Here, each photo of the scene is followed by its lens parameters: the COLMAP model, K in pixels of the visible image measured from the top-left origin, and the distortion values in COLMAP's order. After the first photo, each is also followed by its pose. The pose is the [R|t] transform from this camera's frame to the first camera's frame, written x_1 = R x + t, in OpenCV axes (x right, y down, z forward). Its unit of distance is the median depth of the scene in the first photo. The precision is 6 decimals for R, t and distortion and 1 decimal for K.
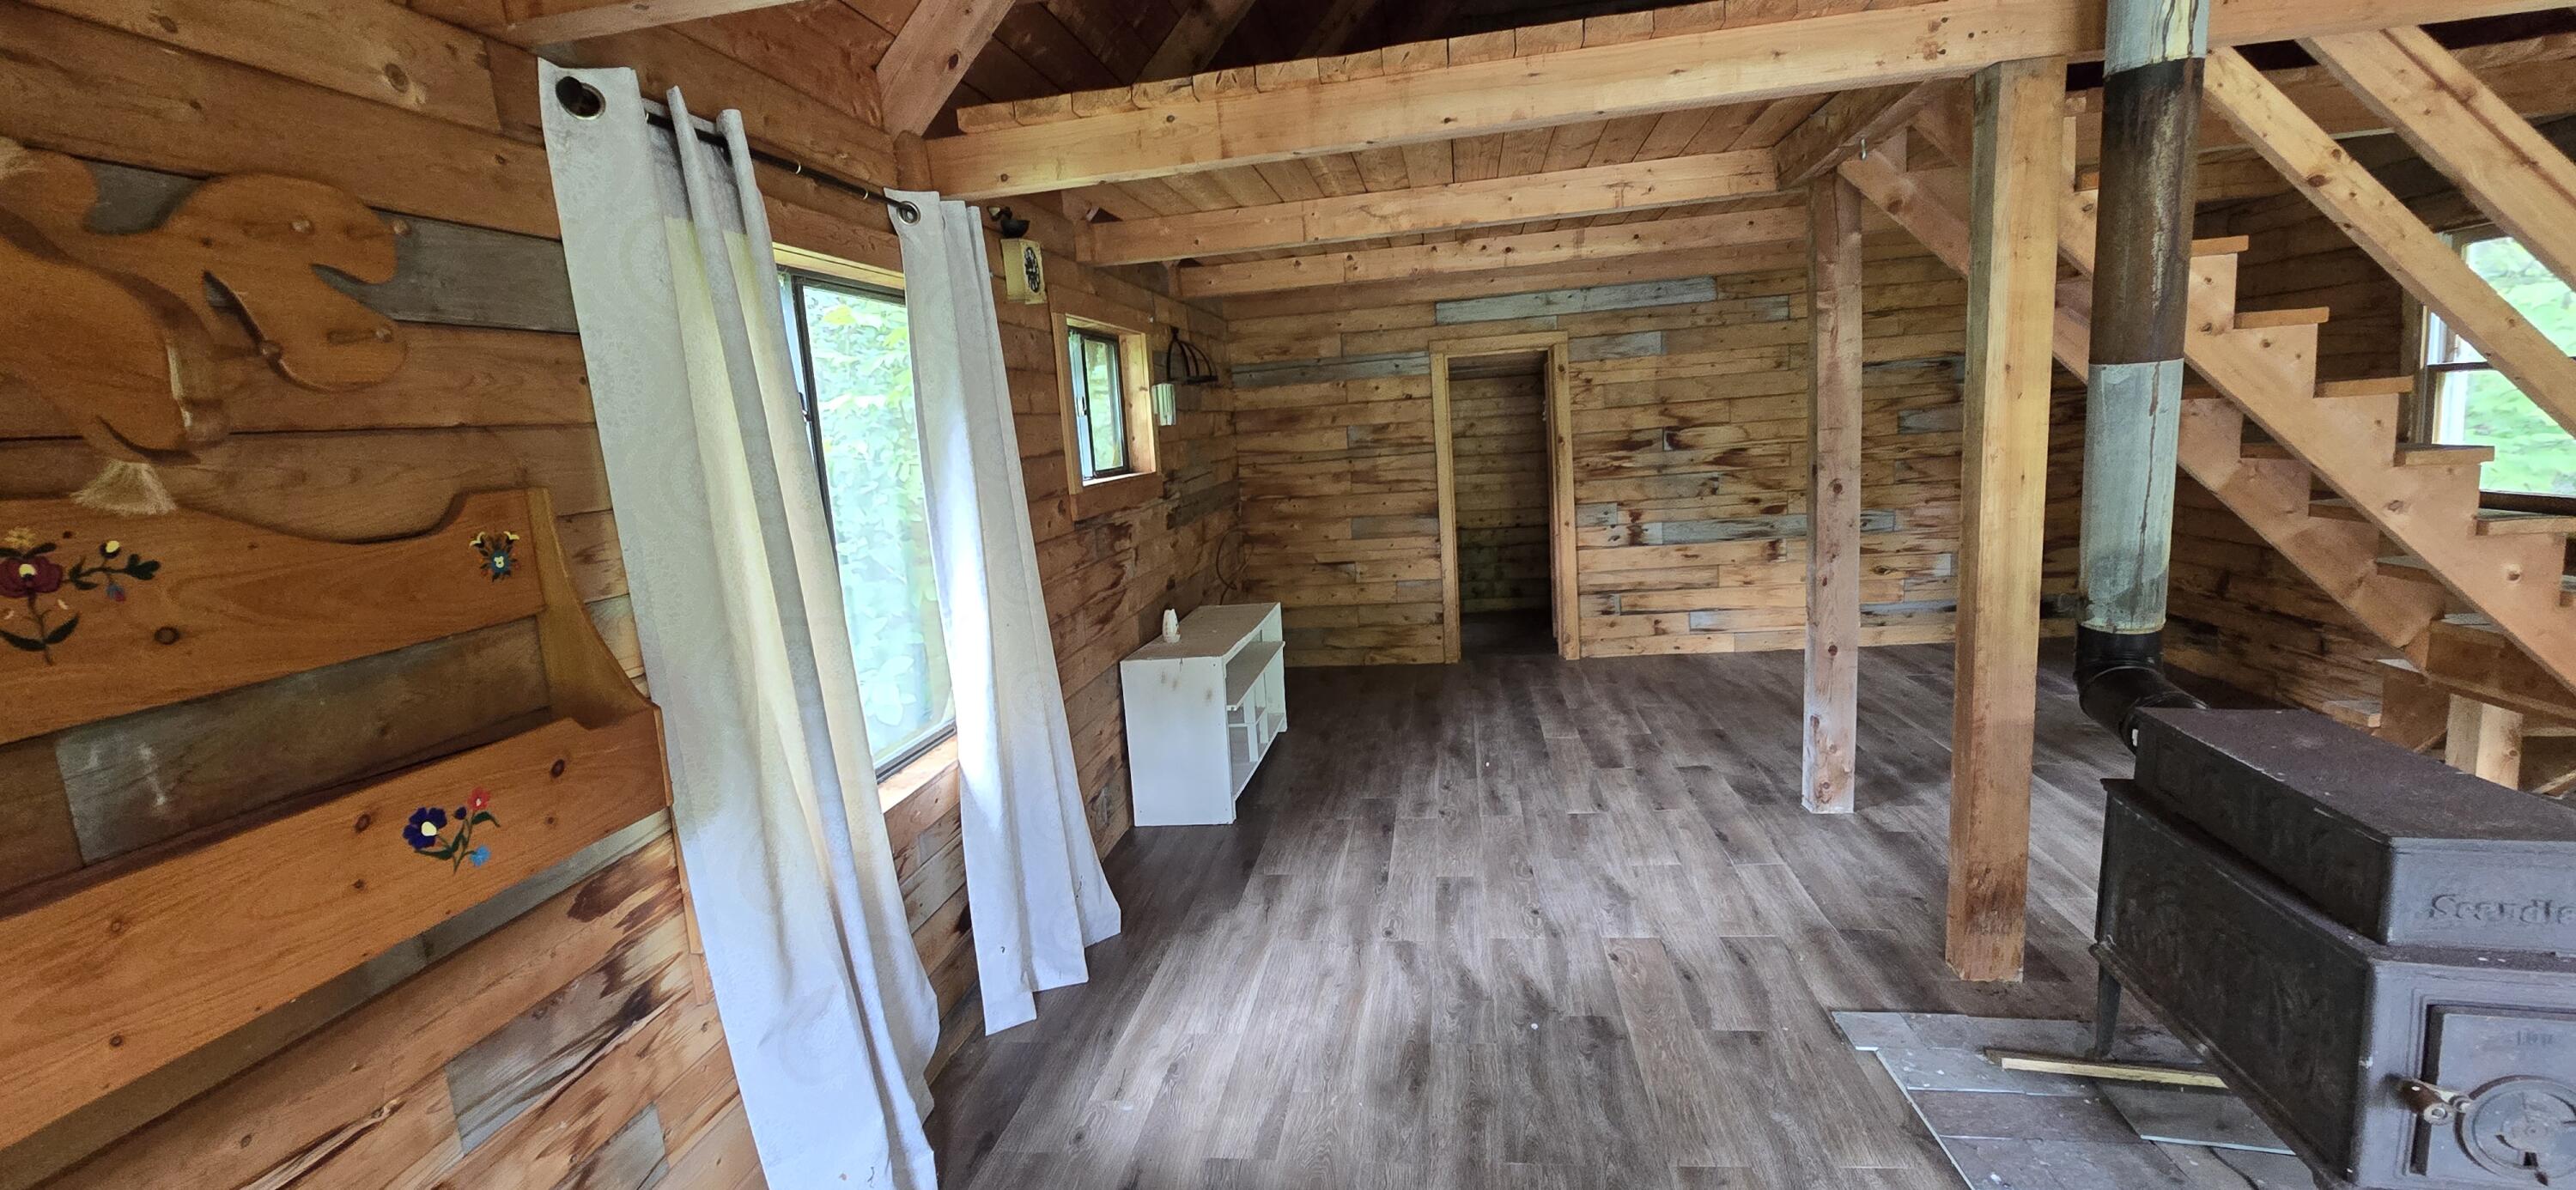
lens RADIAL K [[1072.5, 0, 1276.8], [0, 1072.5, 585.9], [0, 0, 1]] dist [0.001268, -0.000389]
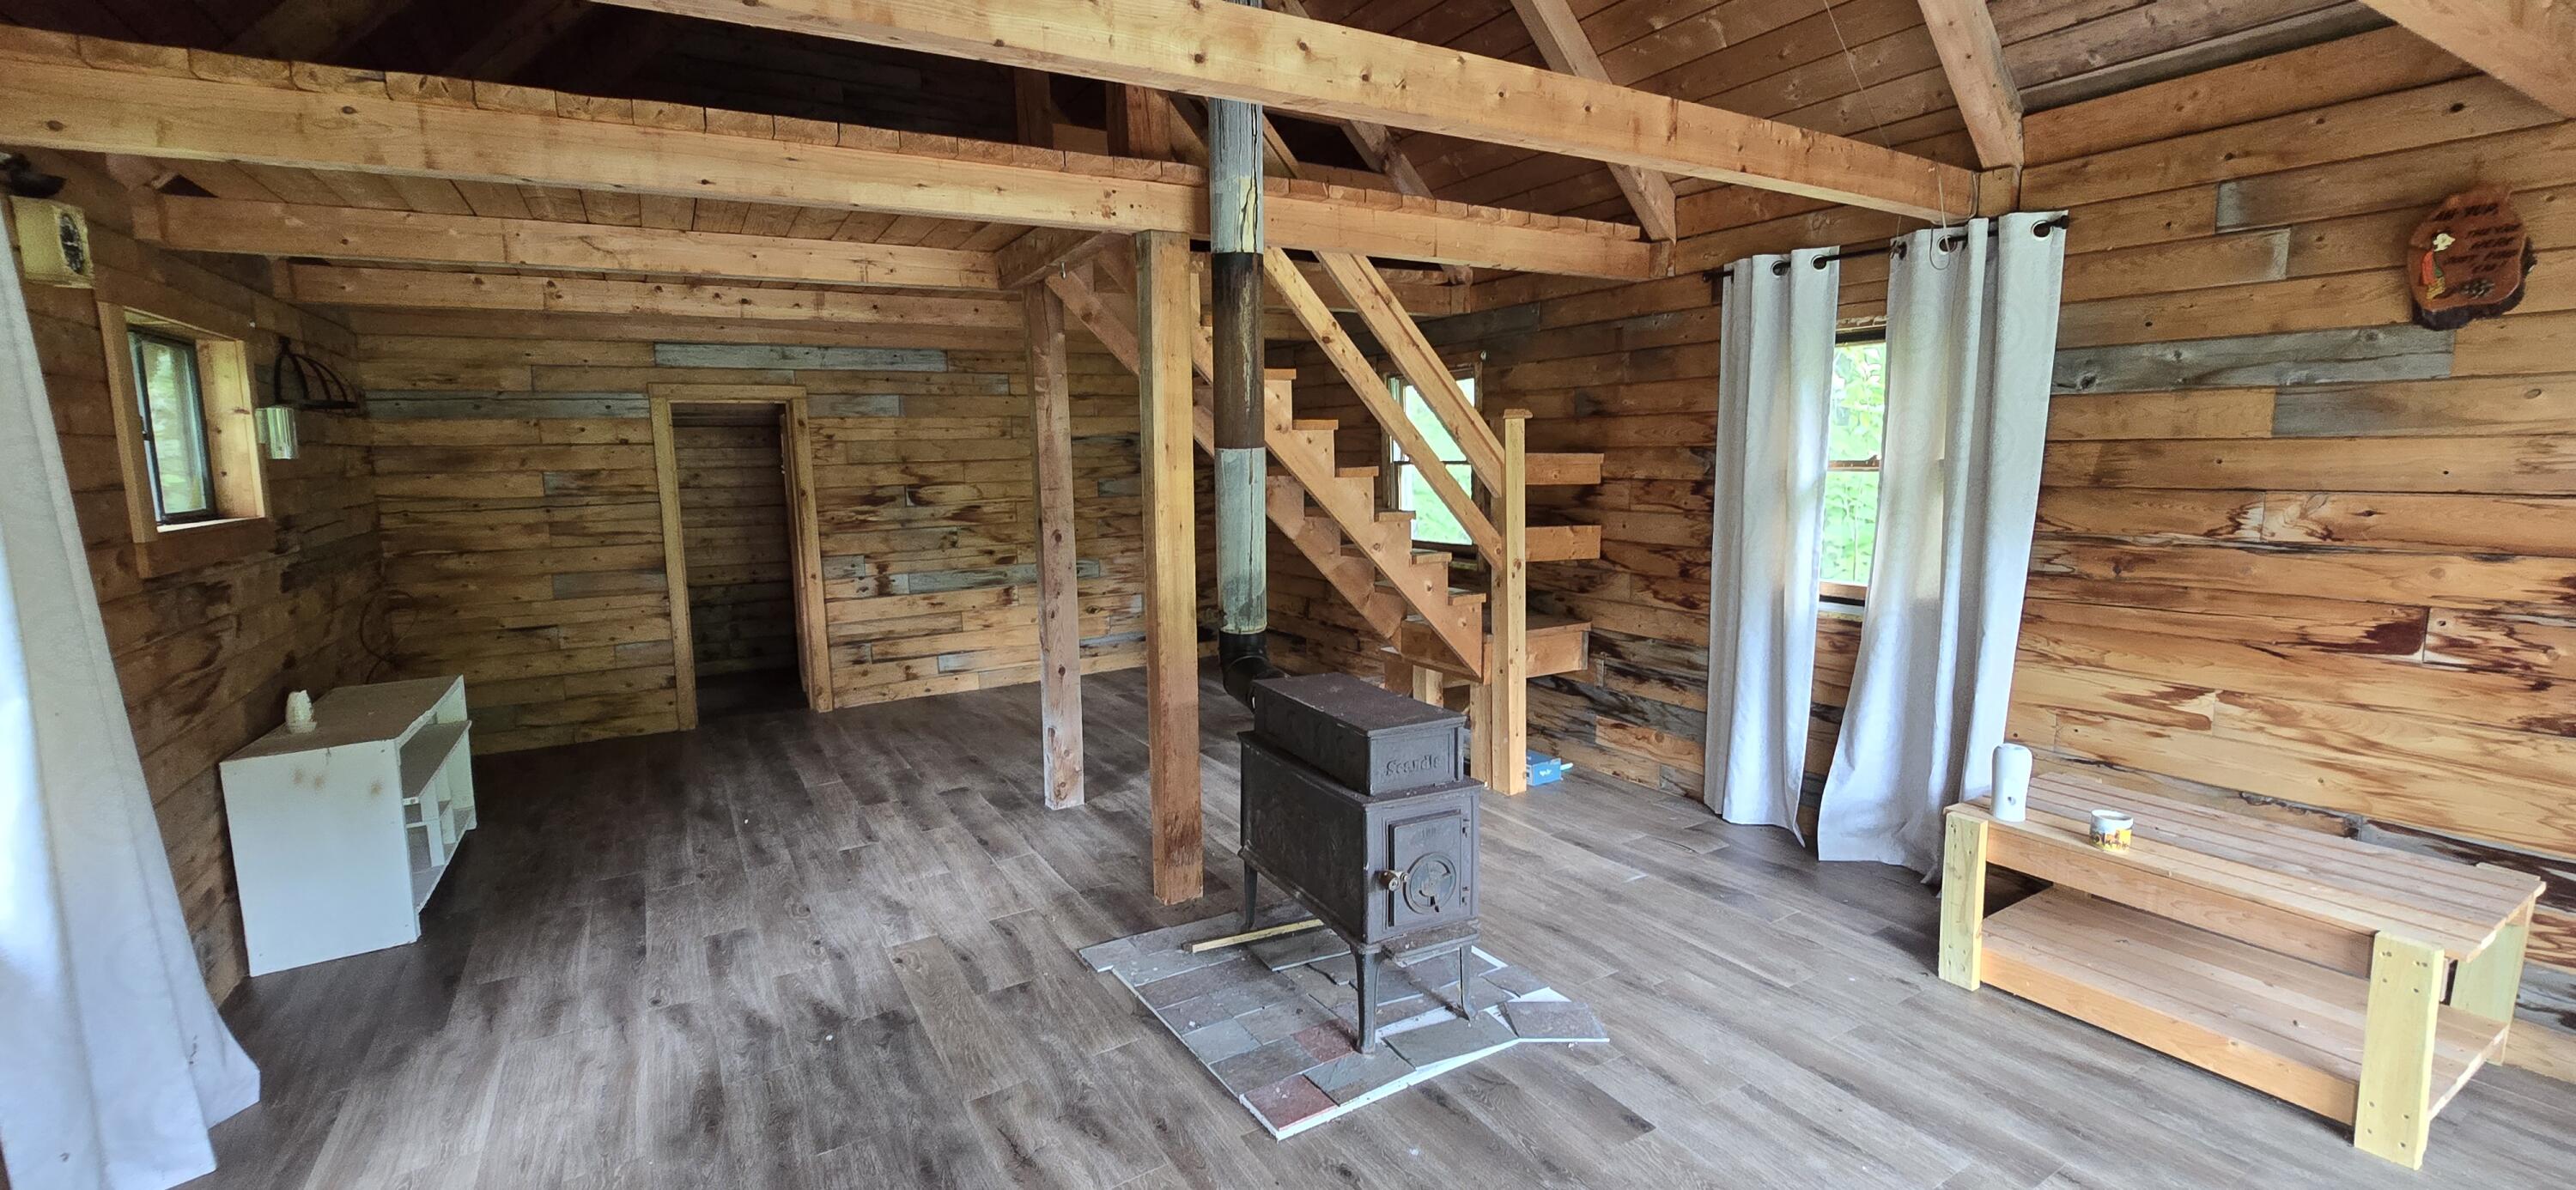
lens RADIAL K [[1072.5, 0, 1287.2], [0, 1072.5, 582.7], [0, 0, 1]] dist [0.001268, -0.000389]
pose [[0.767433, -0.024375, 0.640666, -0.064330], [0.061558, 0.997462, -0.035790, 0.021598], [-0.638167, 0.066905, 0.766986, -0.105092]]
